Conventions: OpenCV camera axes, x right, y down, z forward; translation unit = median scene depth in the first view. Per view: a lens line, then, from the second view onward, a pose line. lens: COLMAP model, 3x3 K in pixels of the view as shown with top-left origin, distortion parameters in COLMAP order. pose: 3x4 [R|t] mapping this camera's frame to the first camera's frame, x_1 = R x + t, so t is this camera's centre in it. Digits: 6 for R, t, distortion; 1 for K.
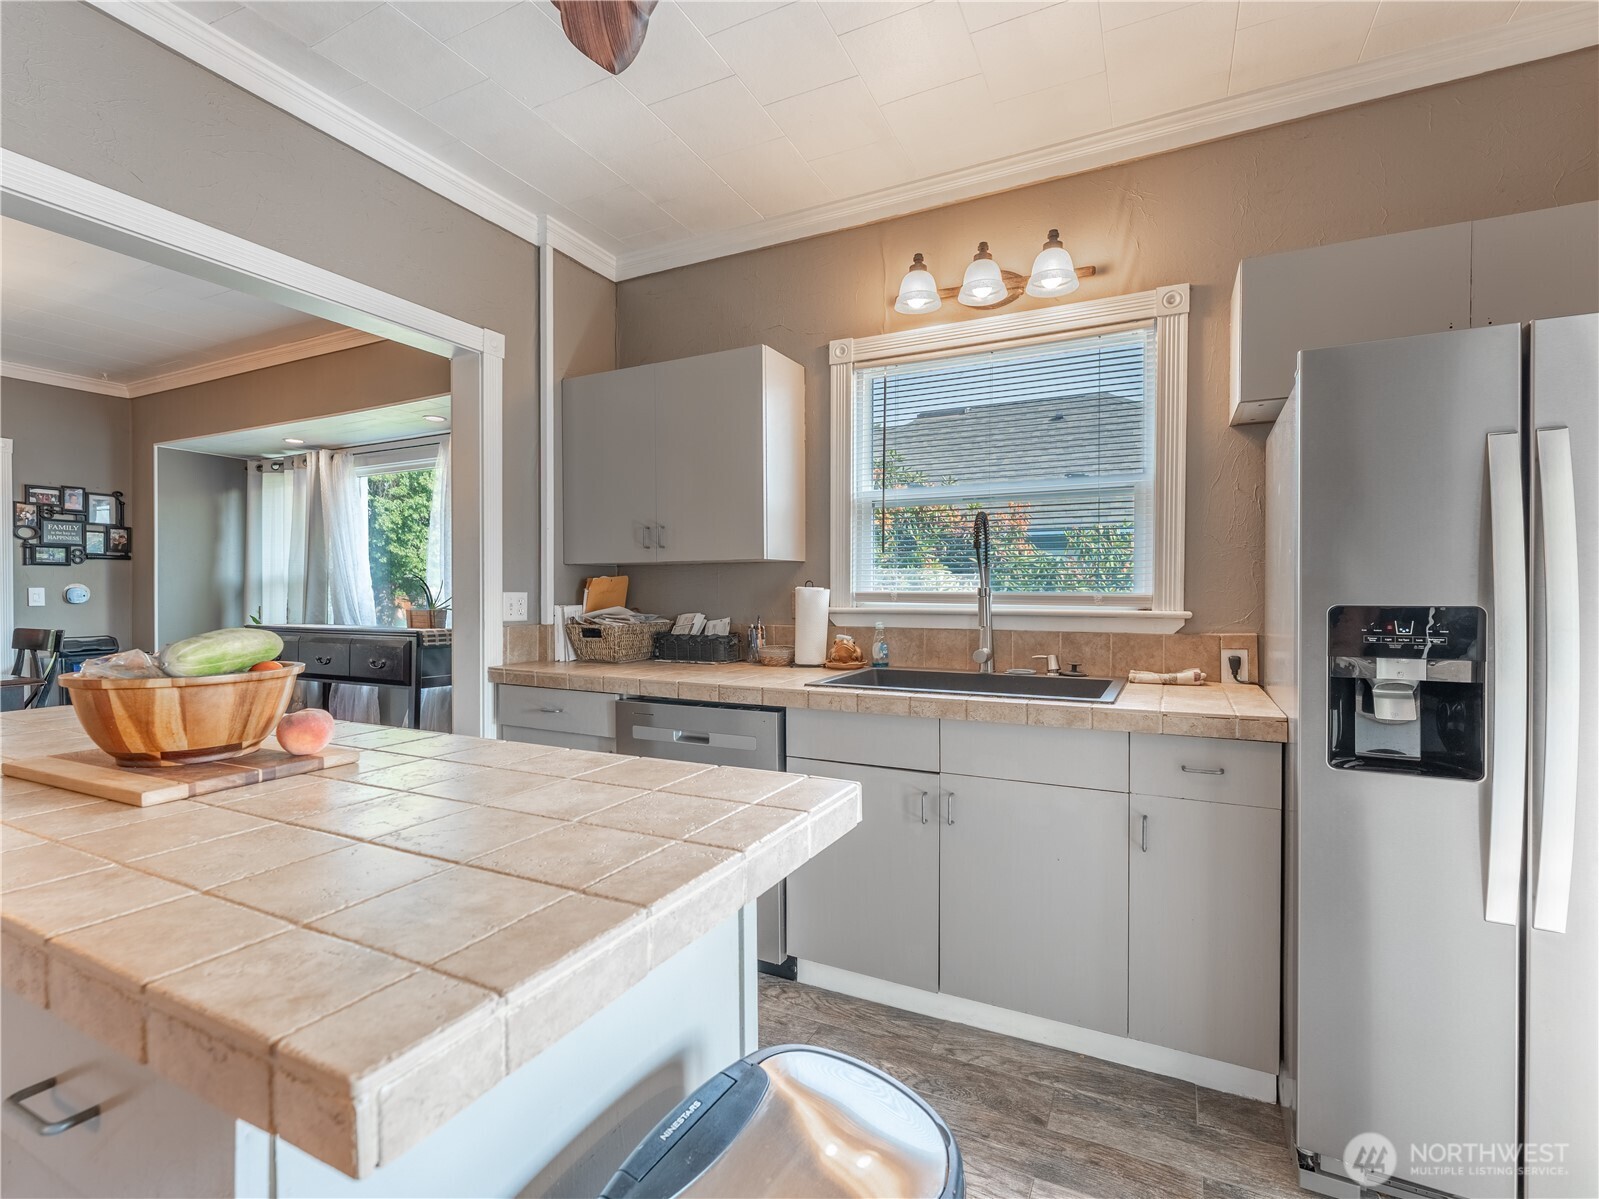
lens RADIAL K [[742.8, 0, 765.0], [0, 742.8, 595.6], [0, 0, 1]] dist [-0.000169, -0.000280]
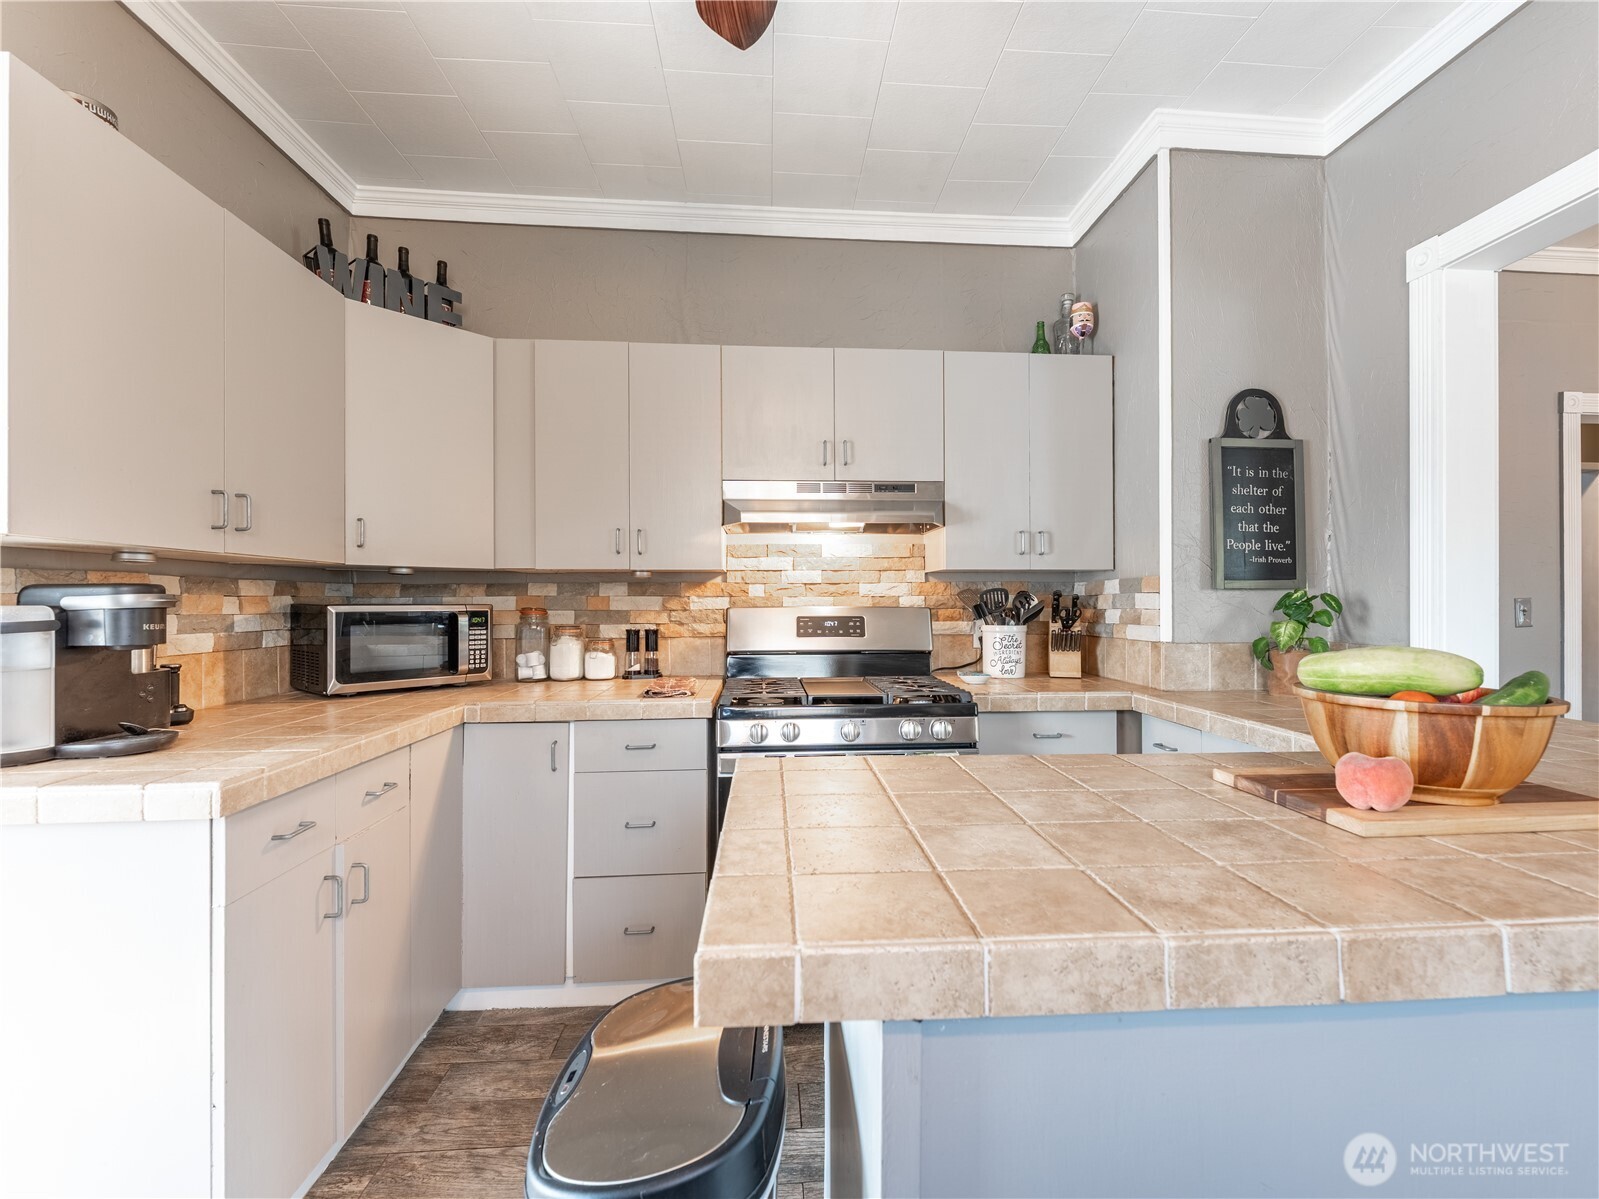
lens RADIAL K [[733.1, 0, 799.5], [0, 733.1, 599.5], [0, 0, 1]] dist [-0.001498, -0.000963]
pose [[-0.844851, 0.004541, -0.534982, 0.357071], [0.003056, 0.999989, 0.003662, -0.017476], [0.534993, 0.001459, -0.844855, 1.499482]]
